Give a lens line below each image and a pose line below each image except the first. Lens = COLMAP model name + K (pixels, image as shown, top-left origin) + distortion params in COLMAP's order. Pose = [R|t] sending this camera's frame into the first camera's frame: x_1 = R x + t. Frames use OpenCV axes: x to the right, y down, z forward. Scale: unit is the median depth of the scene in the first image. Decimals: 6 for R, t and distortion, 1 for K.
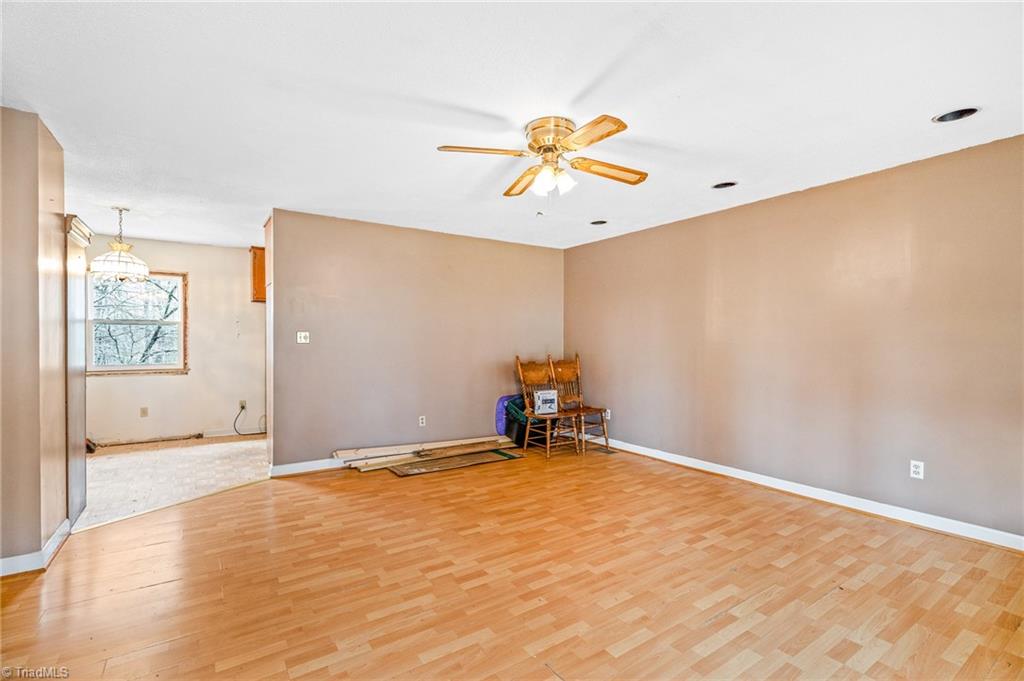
lens RADIAL K [[465.7, 0, 510.4], [0, 465.7, 341.3], [0, 0, 1]] dist [-0.004489, 0.001329]
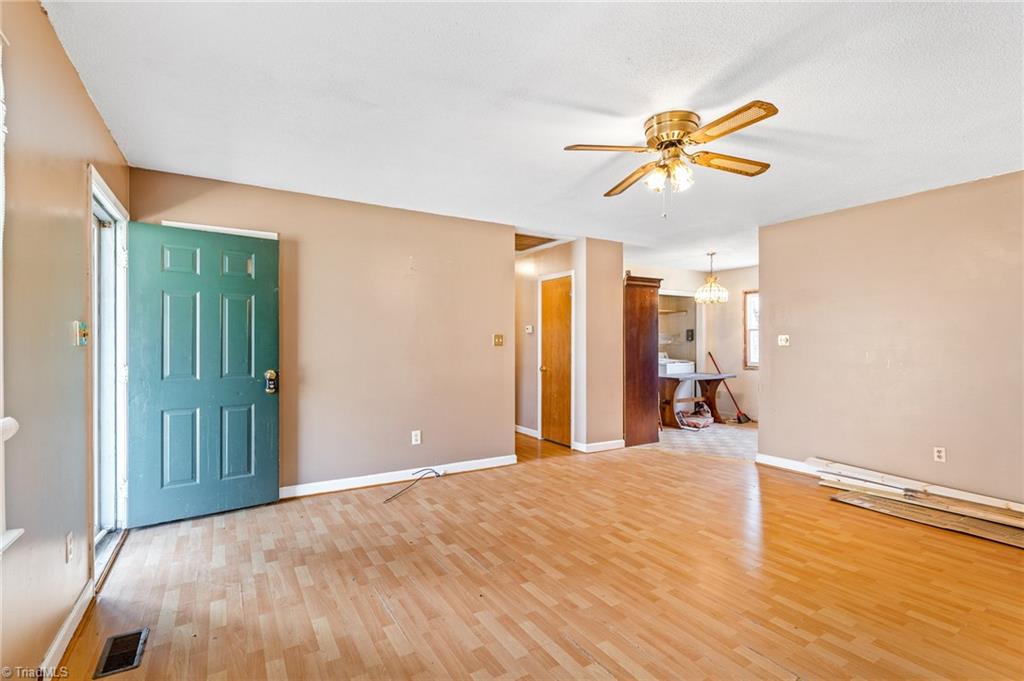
lens RADIAL K [[465.7, 0, 509.7], [0, 465.7, 343.1], [0, 0, 1]] dist [-0.004489, 0.001329]
pose [[-0.042035, -0.004763, -0.999105, 0.896040], [0.003233, 0.999983, -0.004903, 0.001653], [0.999111, -0.003436, -0.042019, 0.595399]]
